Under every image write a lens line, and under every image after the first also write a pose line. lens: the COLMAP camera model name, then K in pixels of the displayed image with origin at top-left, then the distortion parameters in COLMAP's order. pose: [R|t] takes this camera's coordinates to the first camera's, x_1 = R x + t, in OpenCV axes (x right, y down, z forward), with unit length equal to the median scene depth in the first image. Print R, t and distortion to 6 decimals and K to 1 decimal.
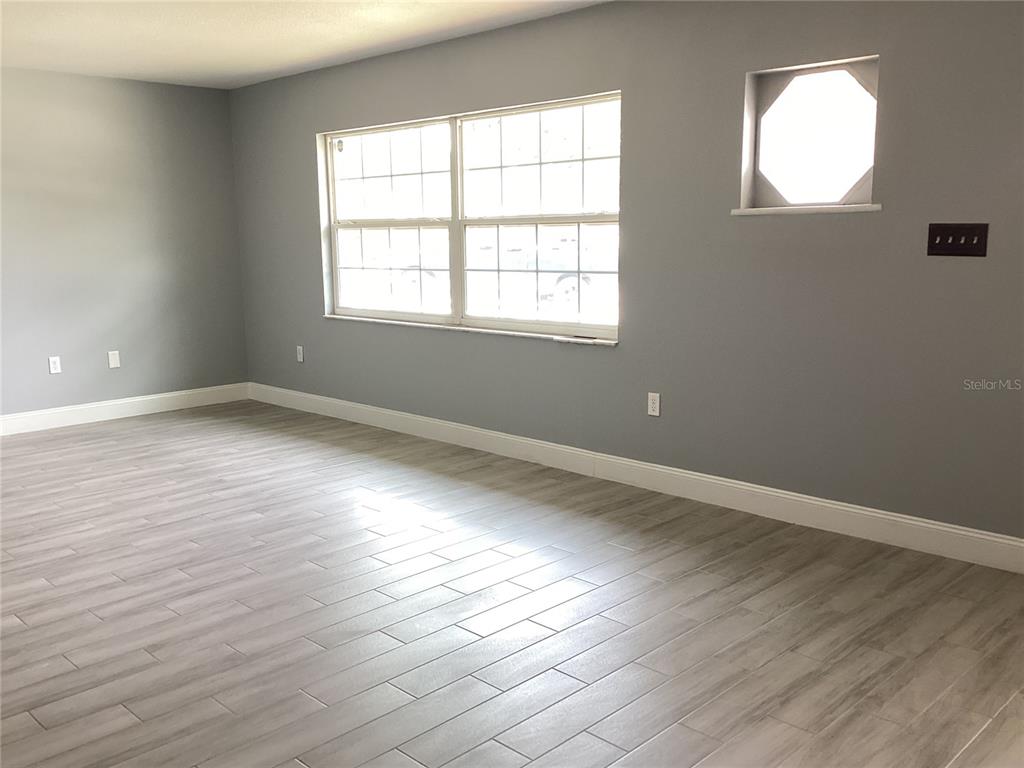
lens RADIAL K [[938.5, 0, 512.0], [0, 938.5, 384.0], [0, 0, 1]] dist [0.110243, -0.195997]
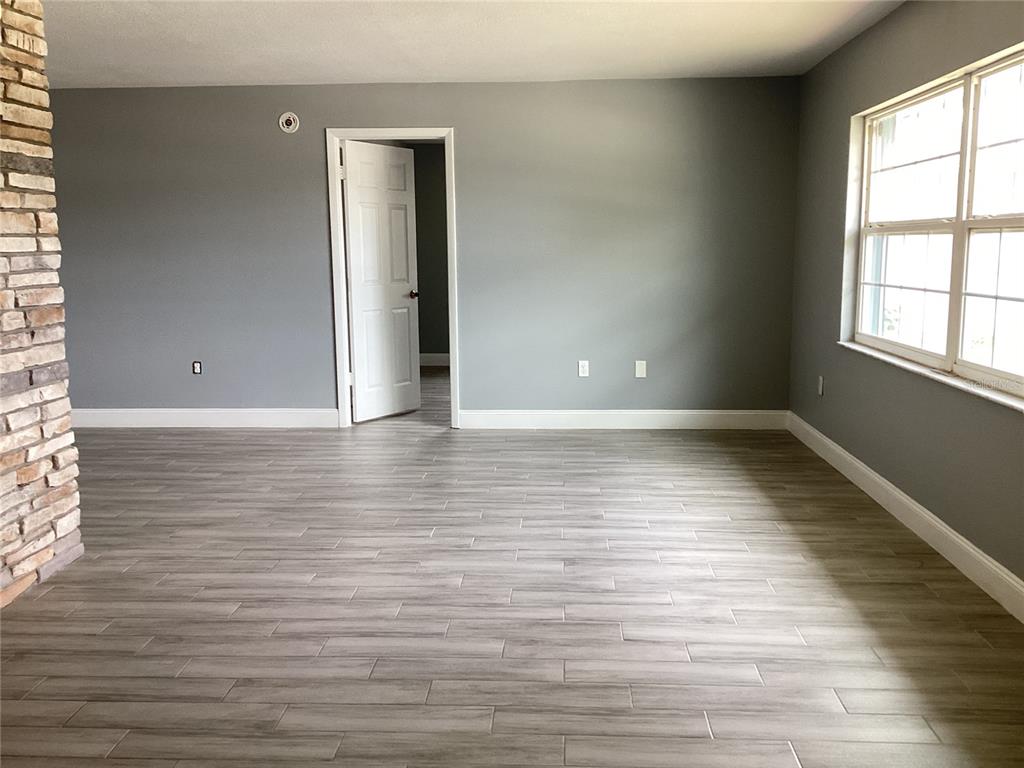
lens RADIAL K [[931.2, 0, 512.0], [0, 931.2, 384.0], [0, 0, 1]] dist [0.089197, -0.202311]
pose [[0.668019, 0.118574, -0.734636, 0.264728], [-0.122866, 0.991249, 0.048267, -0.053544], [0.733931, 0.058019, 0.676742, 0.331198]]
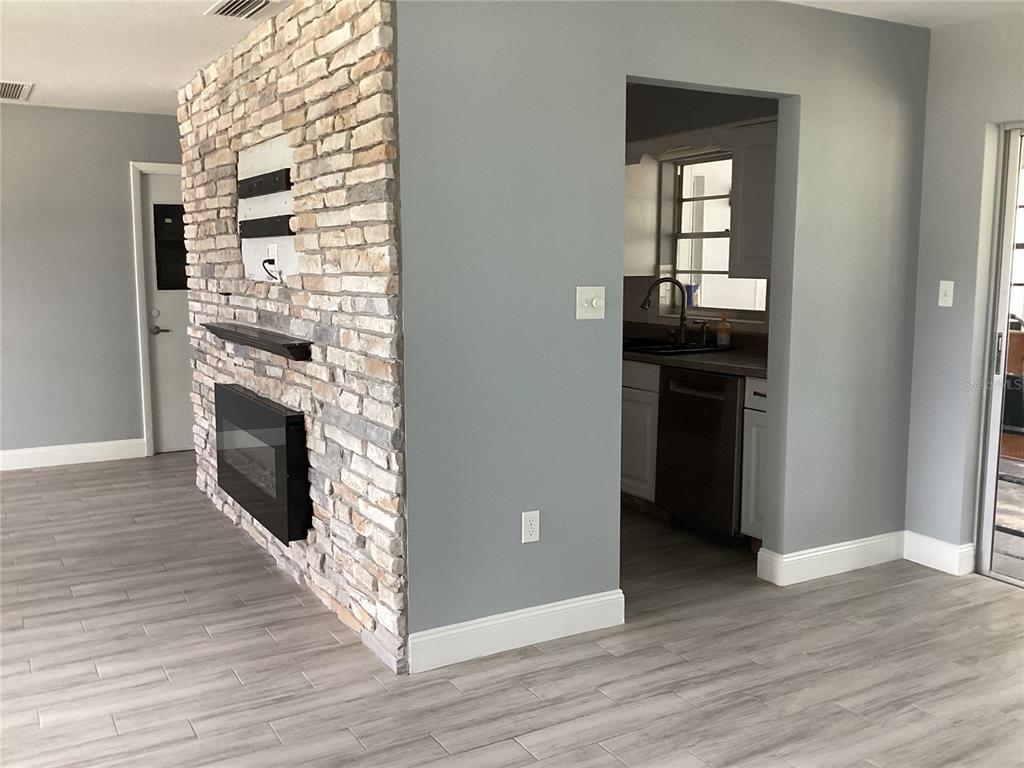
lens RADIAL K [[931.2, 0, 512.0], [0, 931.2, 384.0], [0, 0, 1]] dist [0.089197, -0.202311]
pose [[-0.967770, -0.018545, 0.251153, -0.753747], [0.055429, 0.957143, 0.284261, -0.185334], [-0.245661, 0.289020, -0.925267, 1.102154]]
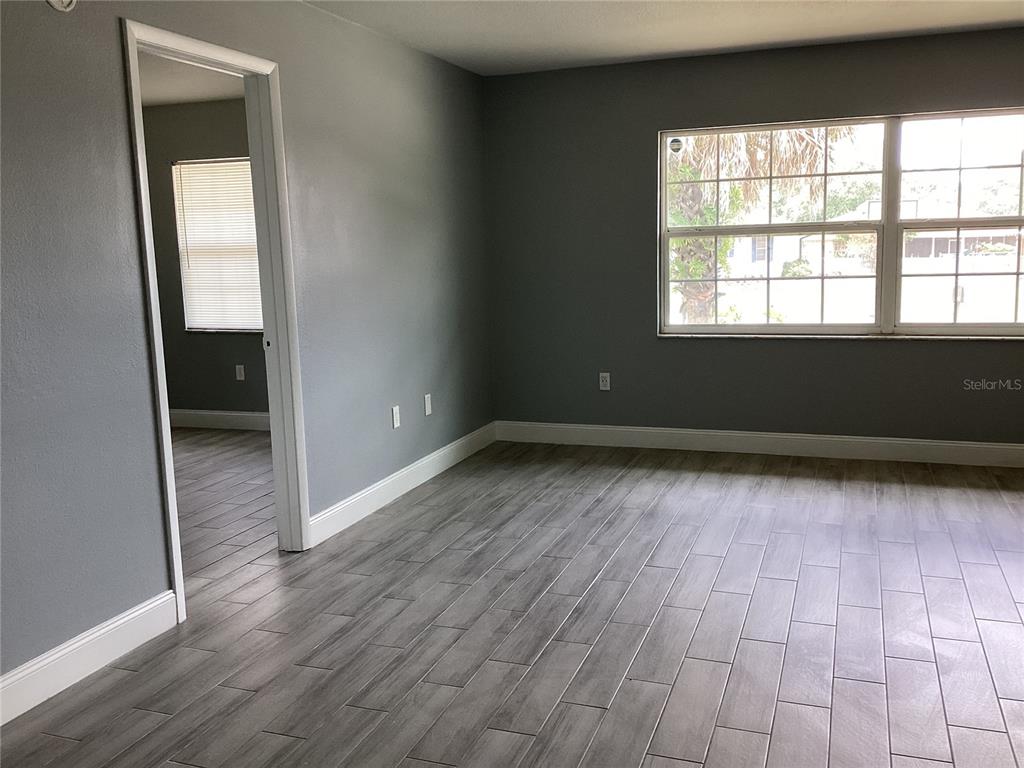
lens RADIAL K [[931.2, 0, 512.0], [0, 931.2, 384.0], [0, 0, 1]] dist [0.089197, -0.202311]
pose [[0.905012, -0.073181, 0.419044, -0.900515], [0.081395, 0.996680, -0.001731, -0.047209], [-0.417527, 0.035674, 0.907964, 0.337627]]
